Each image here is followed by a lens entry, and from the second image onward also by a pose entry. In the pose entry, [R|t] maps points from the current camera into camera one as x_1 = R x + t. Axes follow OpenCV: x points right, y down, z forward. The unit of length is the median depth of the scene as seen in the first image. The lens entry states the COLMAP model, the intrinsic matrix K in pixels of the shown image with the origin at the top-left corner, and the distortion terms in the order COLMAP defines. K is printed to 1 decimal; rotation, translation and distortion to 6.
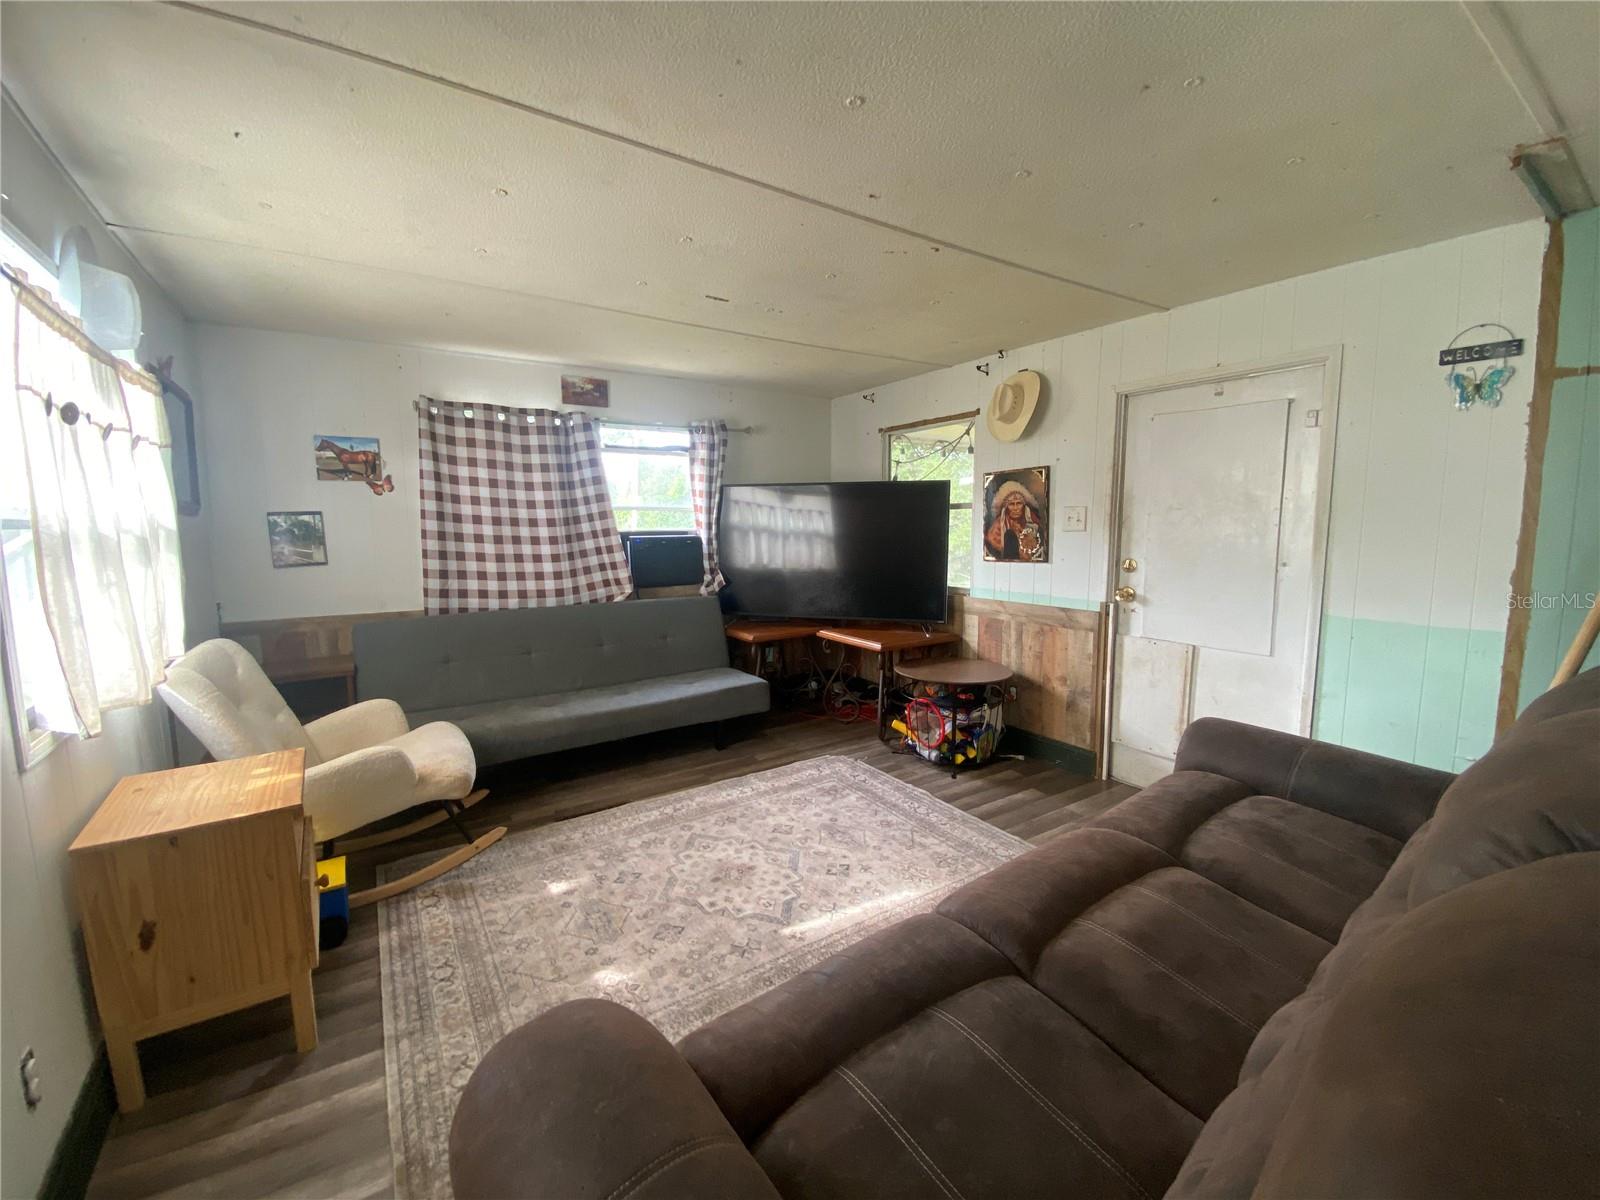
lens RADIAL K [[653.0, 0, 801.2], [0, 653.0, 595.2], [0, 0, 1]] dist [0.033010, -0.027662]
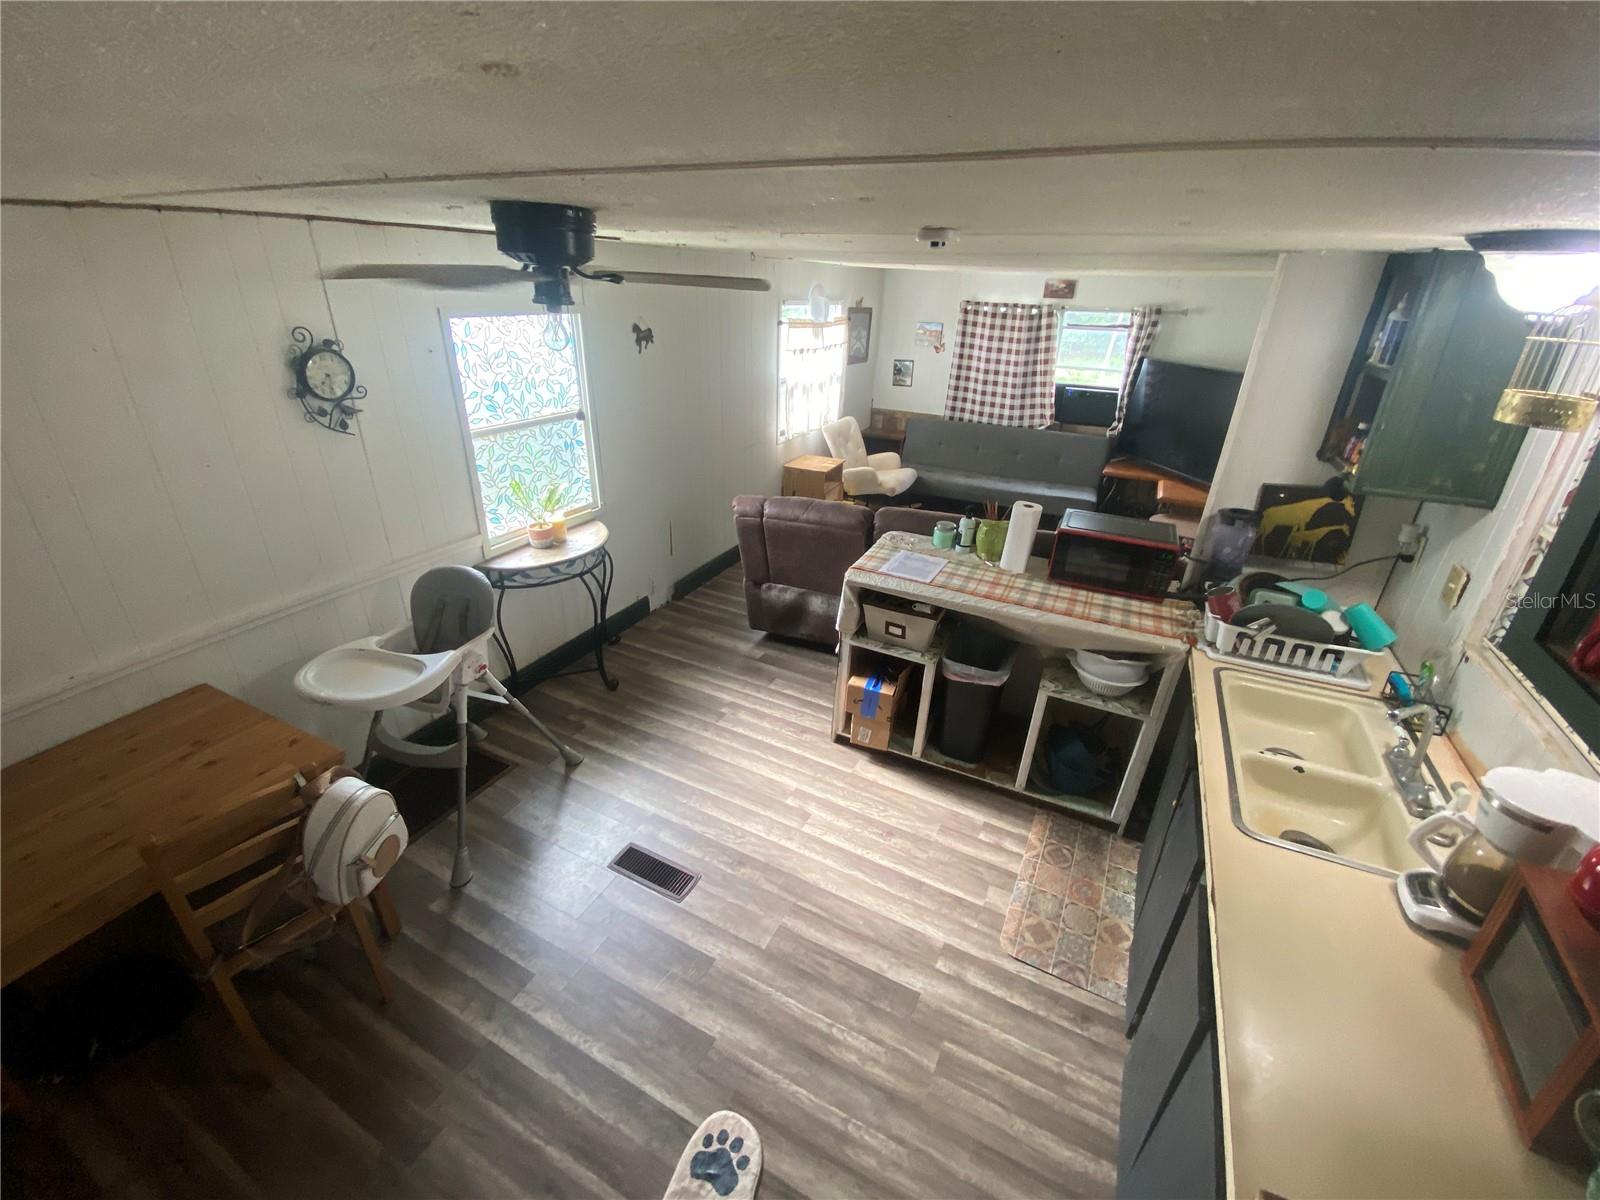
lens RADIAL K [[653.0, 0, 801.2], [0, 653.0, 595.2], [0, 0, 1]] dist [0.033010, -0.027662]
pose [[0.502080, 0.386997, -0.773401, 0.899959], [-0.129765, 0.917878, 0.375049, -0.156955], [0.855030, -0.087945, 0.511067, -0.407694]]
